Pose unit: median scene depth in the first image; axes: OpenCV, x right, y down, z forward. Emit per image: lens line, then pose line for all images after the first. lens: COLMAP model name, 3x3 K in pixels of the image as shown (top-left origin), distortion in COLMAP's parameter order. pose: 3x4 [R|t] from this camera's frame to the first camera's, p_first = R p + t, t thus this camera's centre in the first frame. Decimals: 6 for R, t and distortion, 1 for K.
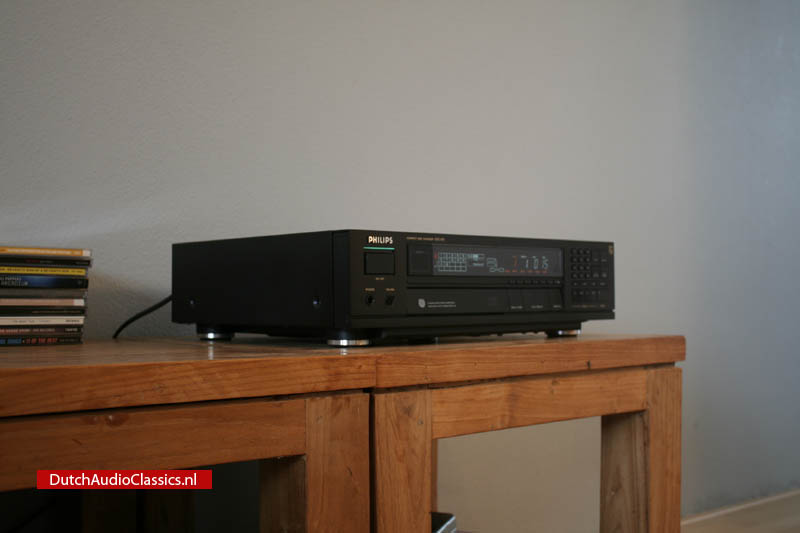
lens RADIAL K [[1021.7, 0, 398.3], [0, 1021.7, 265.4], [0, 0, 1]] dist [-0.039403, 0.000000]
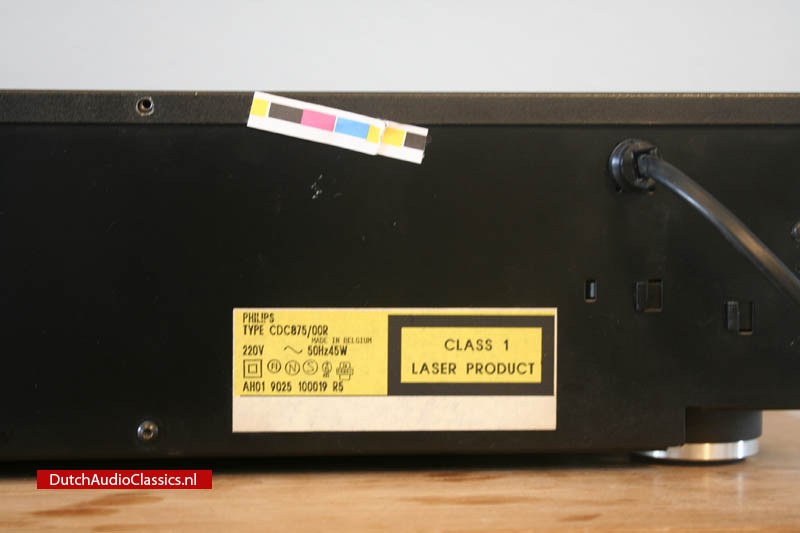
lens RADIAL K [[1693.1, 0, 394.4], [0, 1693.1, 266.1], [0, 0, 1]] dist [0.227953, 0.000000]
pose [[0.797337, 0.025768, -0.602983, 0.468483], [0.011874, 0.998225, 0.058359, -0.007492], [0.603417, -0.053692, 0.795616, 0.776120]]
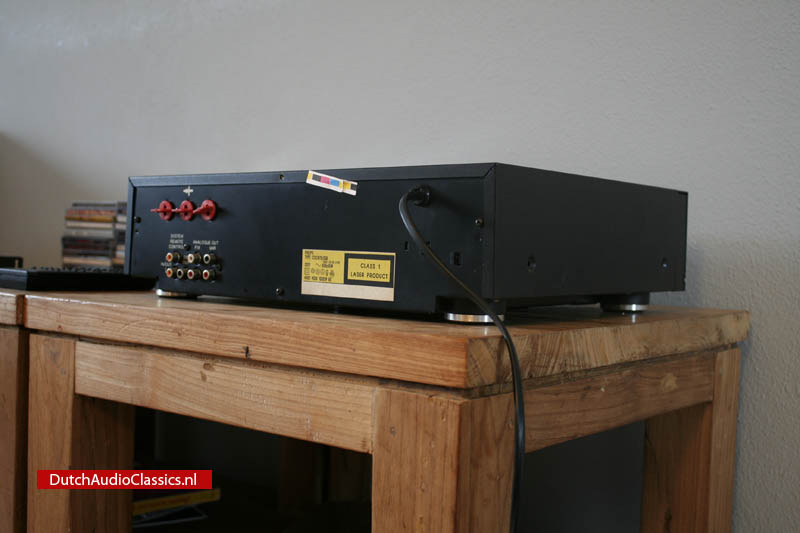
lens RADIAL K [[992.7, 0, 396.3], [0, 992.7, 263.5], [0, 0, 1]] dist [-0.053268, 0.000000]
pose [[0.157511, 0.027071, -0.987146, 0.929350], [-0.003288, 0.999633, 0.026889, 0.022905], [0.987512, -0.000990, 0.157543, 1.087855]]
